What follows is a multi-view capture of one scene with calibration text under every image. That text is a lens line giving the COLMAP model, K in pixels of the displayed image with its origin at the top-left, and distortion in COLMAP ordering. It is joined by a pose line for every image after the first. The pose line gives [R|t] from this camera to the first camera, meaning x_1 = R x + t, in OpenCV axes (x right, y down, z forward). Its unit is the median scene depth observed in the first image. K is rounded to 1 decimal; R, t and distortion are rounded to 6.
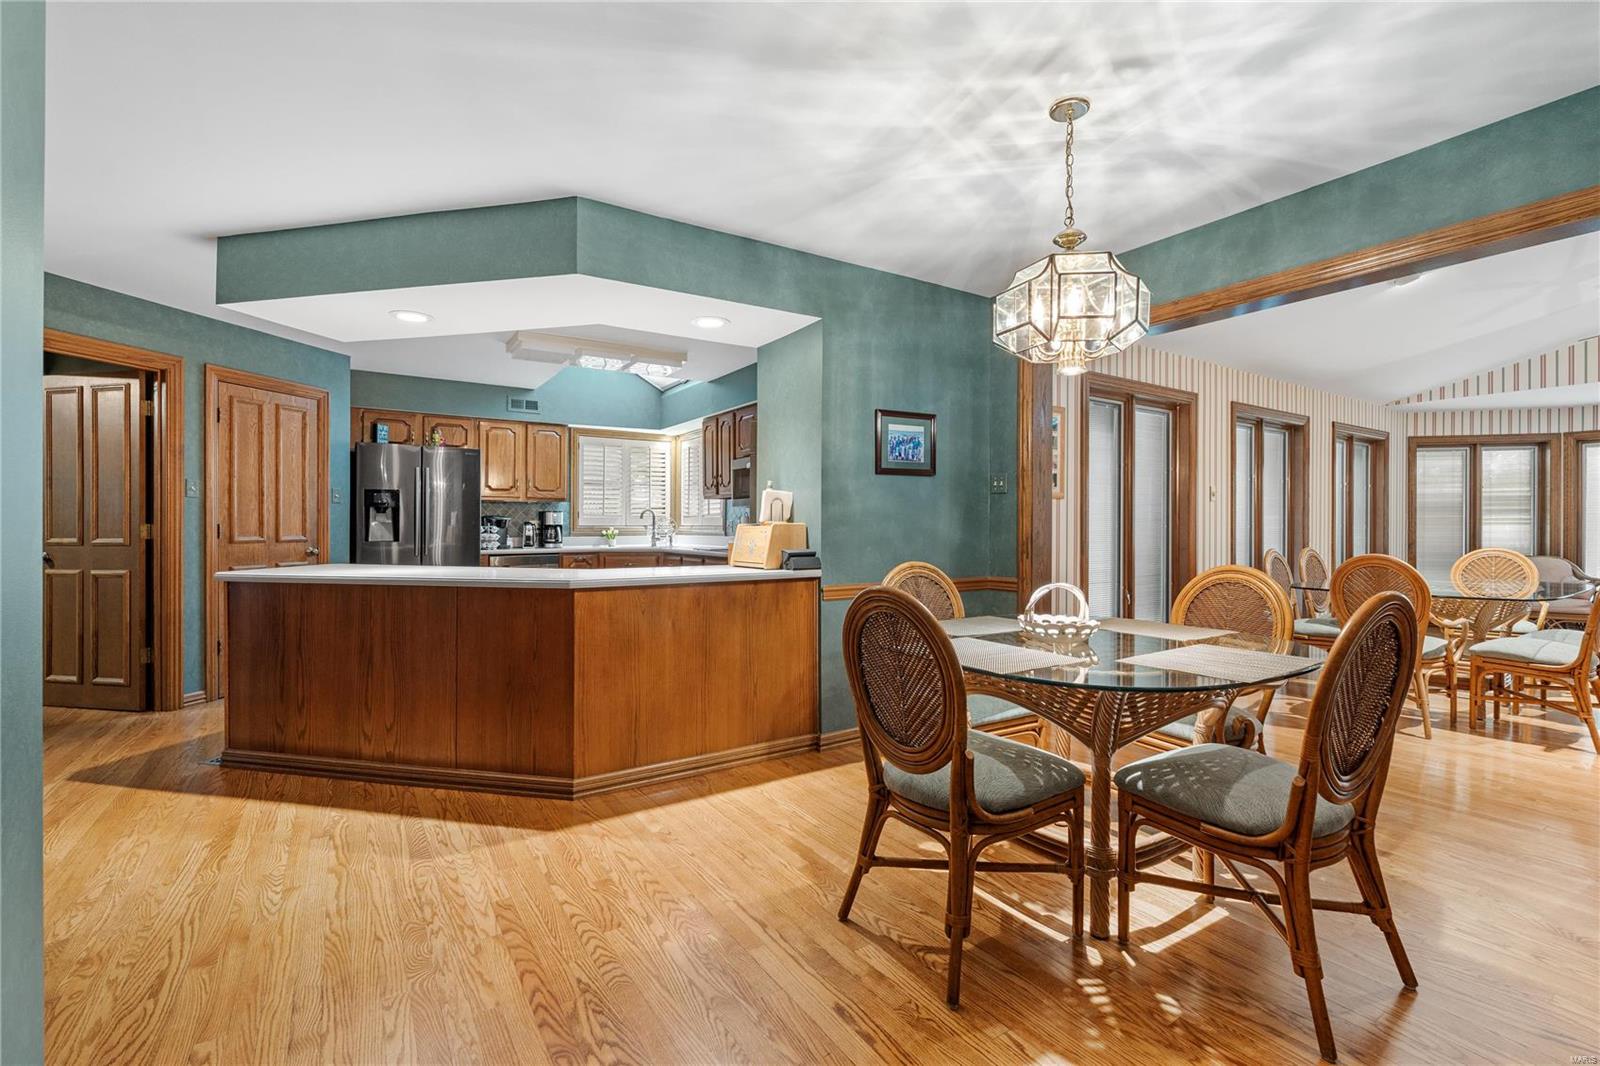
lens RADIAL K [[705.6, 0, 803.8], [0, 705.6, 528.5], [0, 0, 1]] dist [-0.004396, 0.000361]
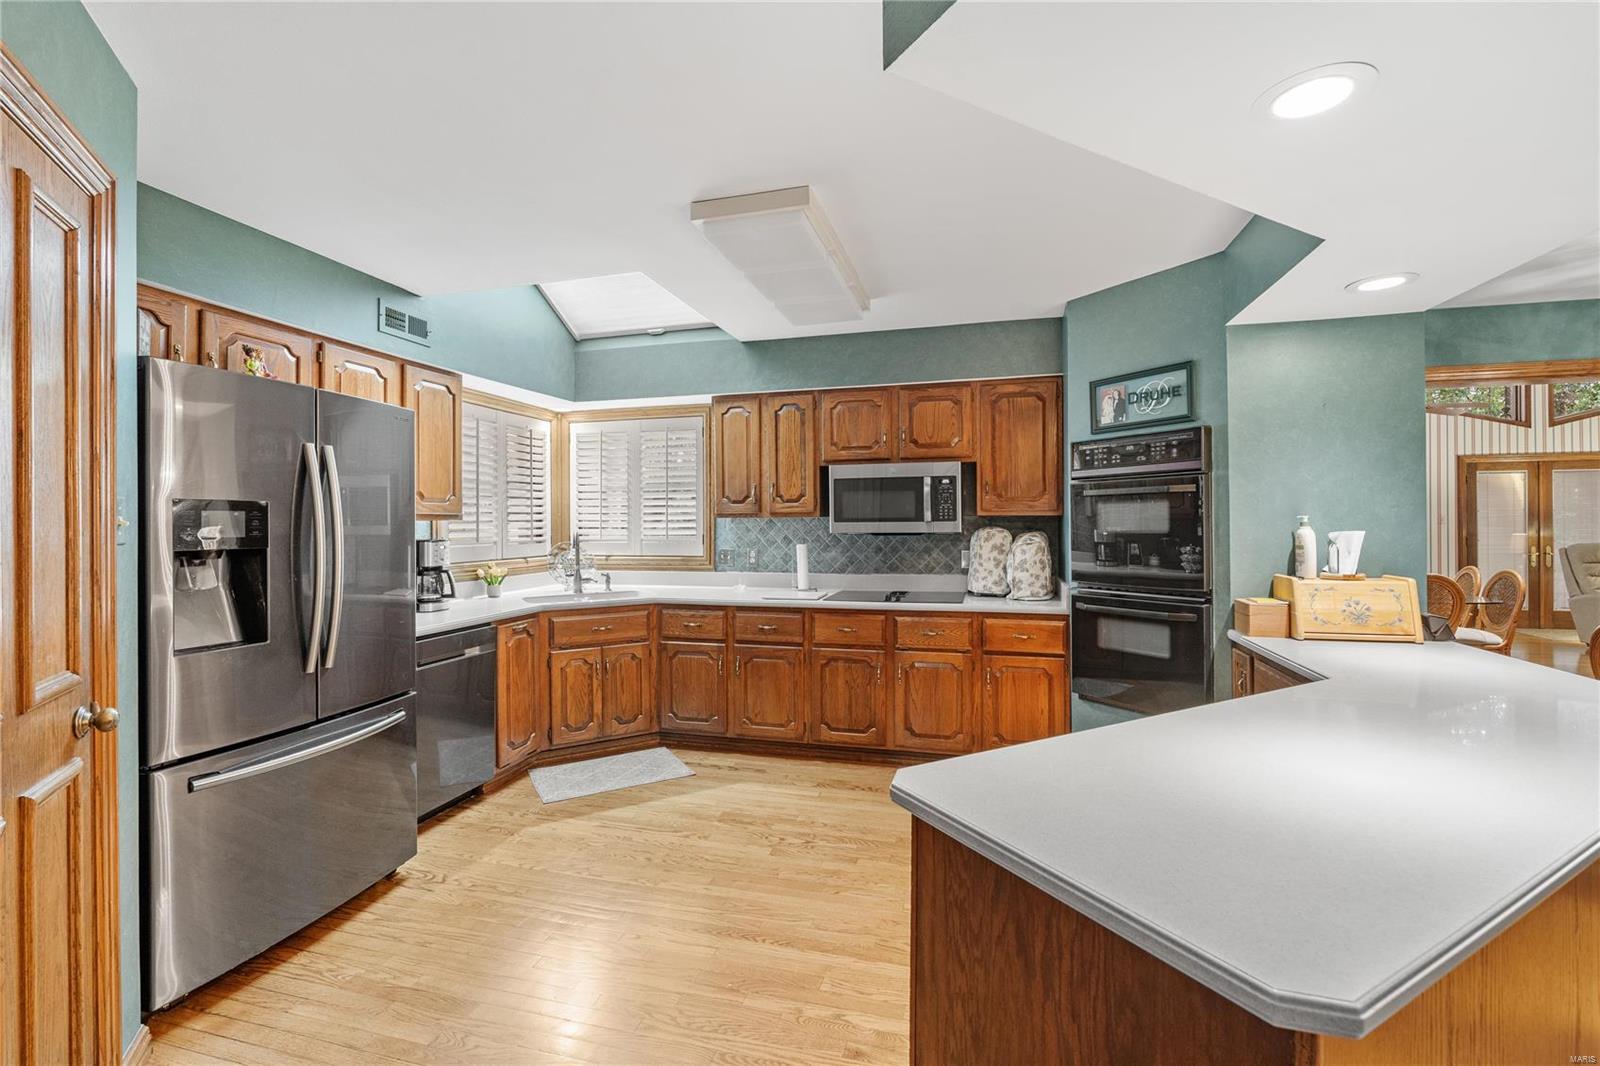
lens RADIAL K [[705.6, 0, 806.6], [0, 705.6, 523.5], [0, 0, 1]] dist [-0.004396, 0.000361]
pose [[0.739740, -0.002122, 0.672889, -0.867344], [0.009000, 0.999937, -0.006742, -0.052450], [-0.672832, 0.011043, 0.739712, 0.759833]]
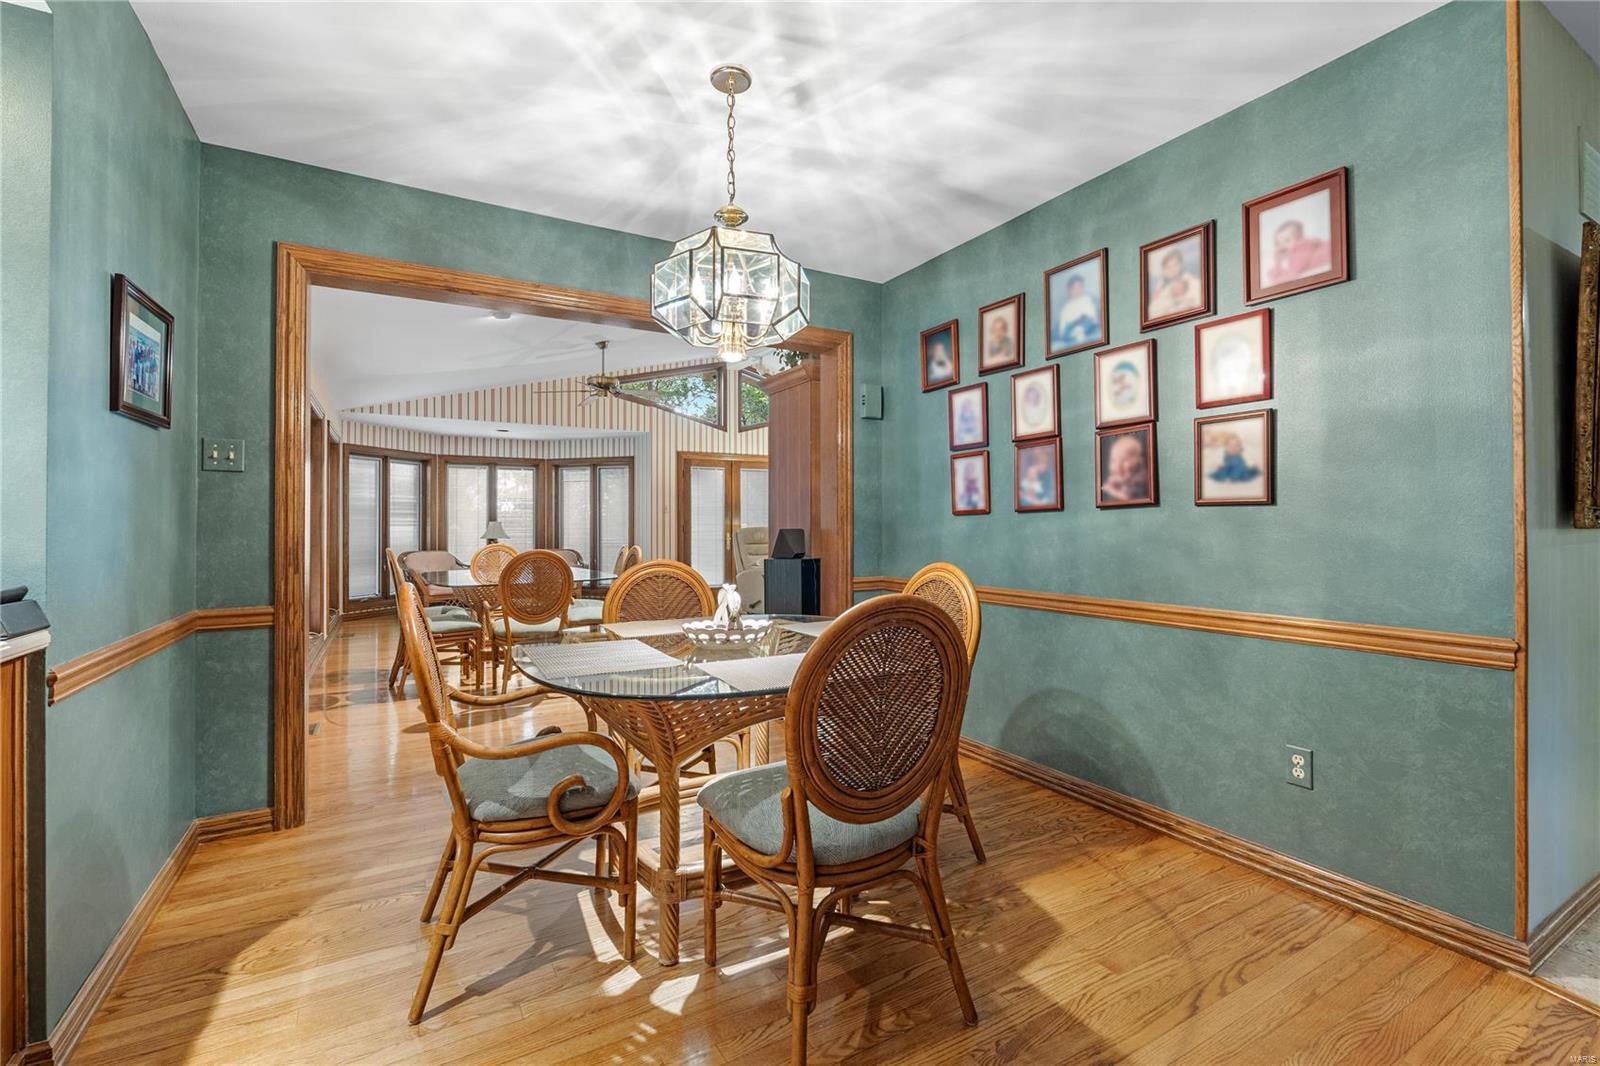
lens RADIAL K [[705.6, 0, 801.8], [0, 705.6, 524.5], [0, 0, 1]] dist [-0.004396, 0.000361]
pose [[0.049527, 0.003884, 0.998765, -0.304065], [0.005570, 0.999976, -0.004165, 0.001697], [-0.998757, 0.005769, 0.049504, 0.472213]]
